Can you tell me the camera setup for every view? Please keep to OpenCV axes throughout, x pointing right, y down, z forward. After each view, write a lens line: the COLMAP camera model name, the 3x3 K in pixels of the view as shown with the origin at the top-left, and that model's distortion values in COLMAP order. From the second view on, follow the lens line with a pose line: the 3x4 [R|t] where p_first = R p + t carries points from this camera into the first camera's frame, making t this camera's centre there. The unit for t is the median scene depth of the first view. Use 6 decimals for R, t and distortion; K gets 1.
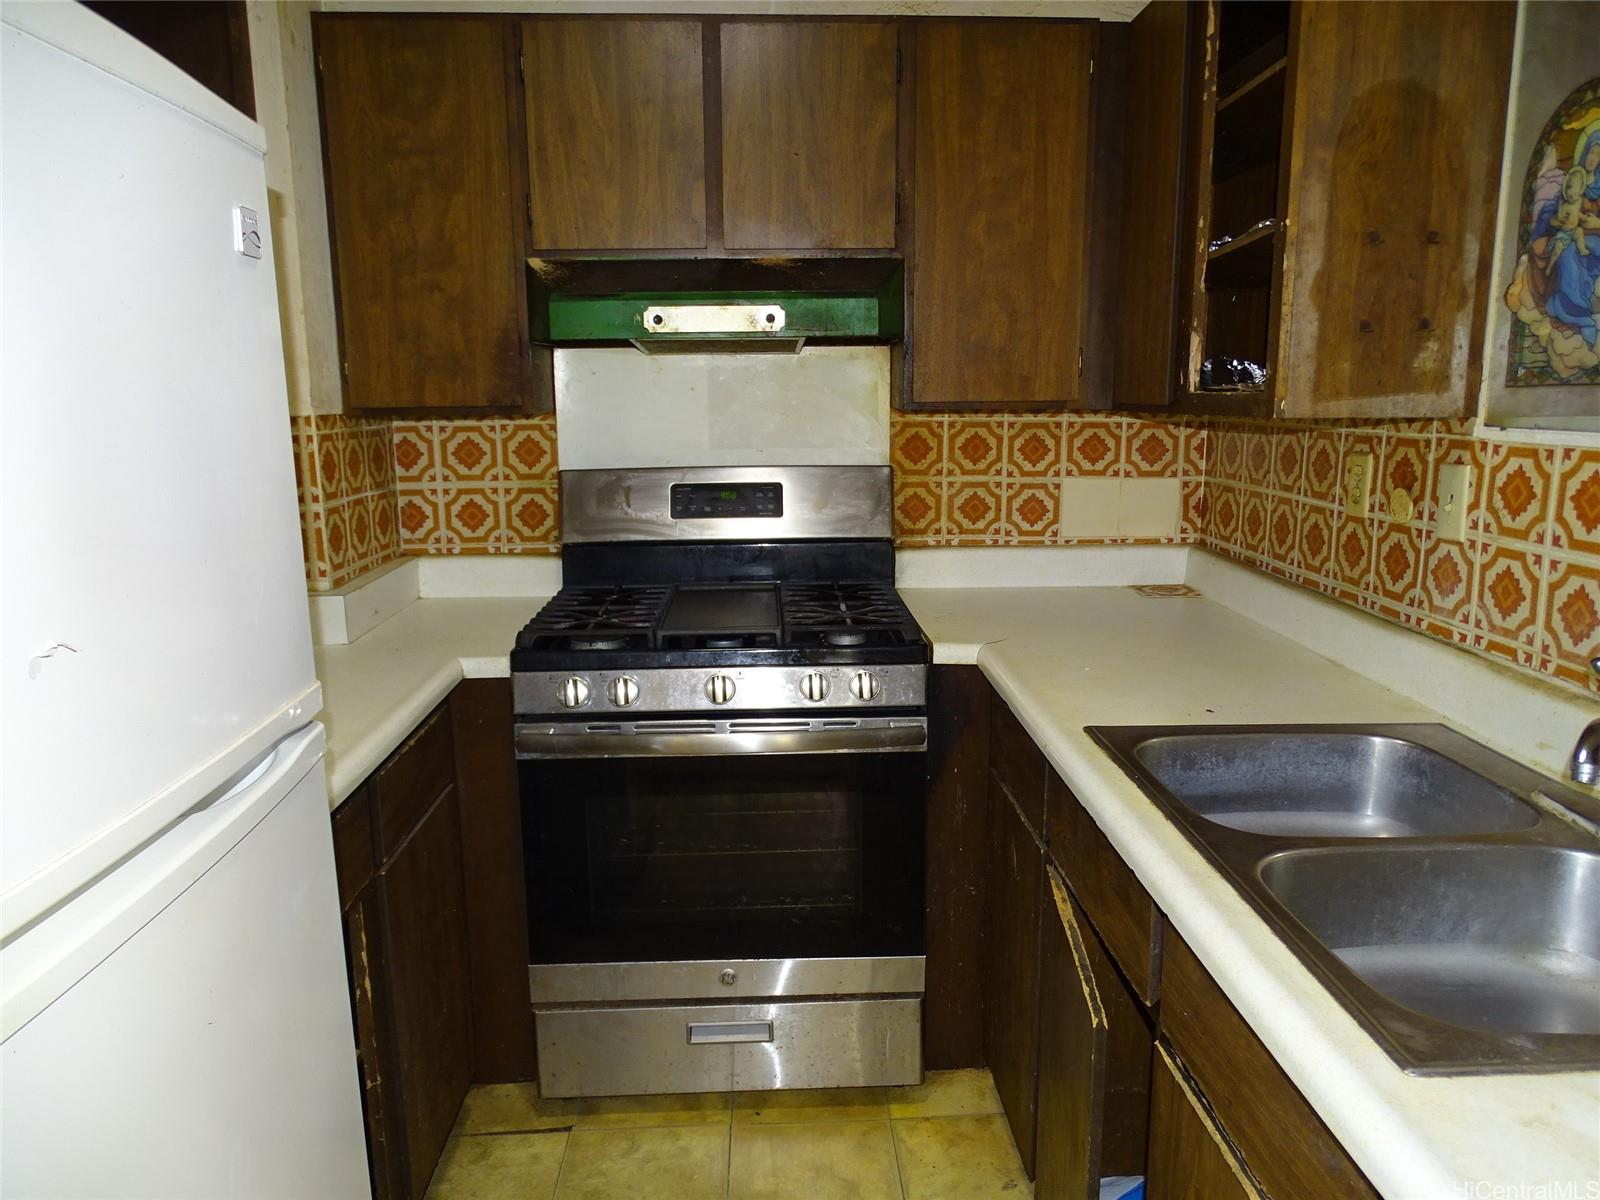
lens RADIAL K [[1142.4, 0, 808.6], [0, 1142.4, 604.5], [0, 0, 1]] dist [-0.005809, 0.016356]
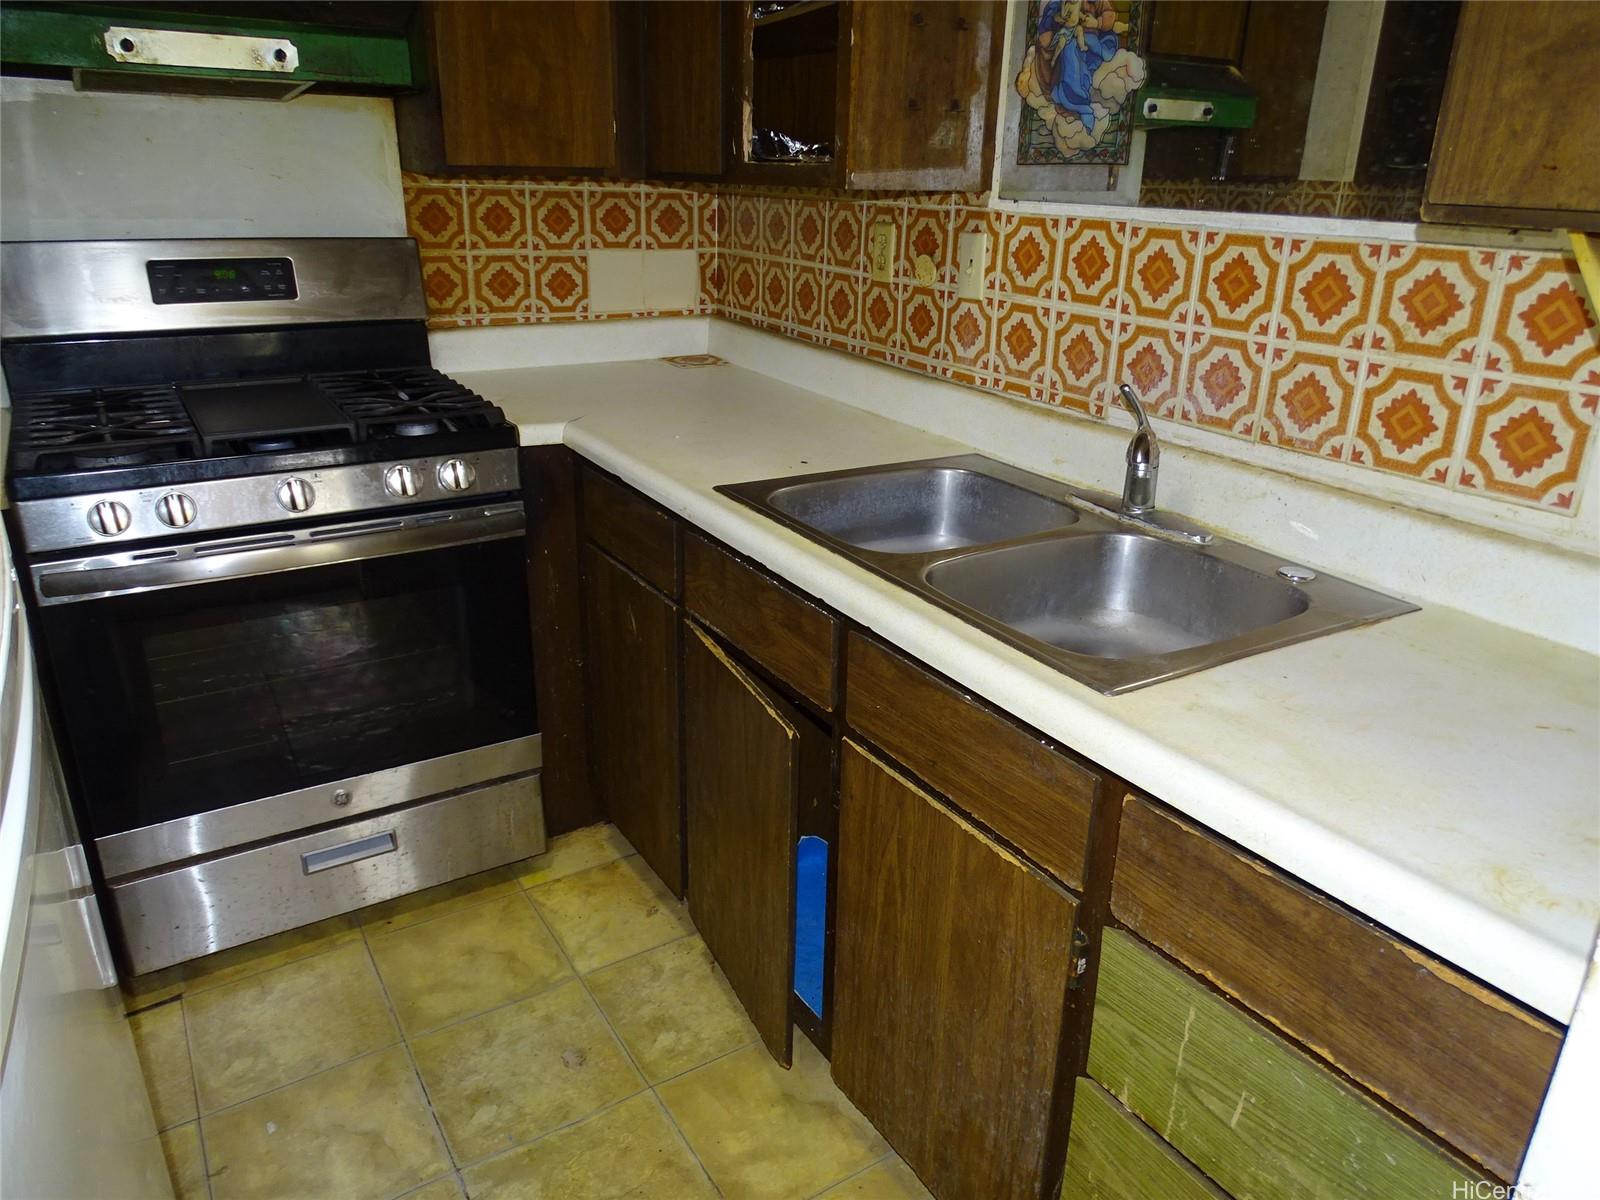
lens RADIAL K [[1142.4, 0, 815.4], [0, 1142.4, 610.0], [0, 0, 1]] dist [-0.005809, 0.016356]
pose [[0.864552, -0.157653, 0.477173, -0.161741], [0.065248, 0.976695, 0.204473, 0.005078], [-0.498289, -0.145643, 0.854691, 0.013380]]
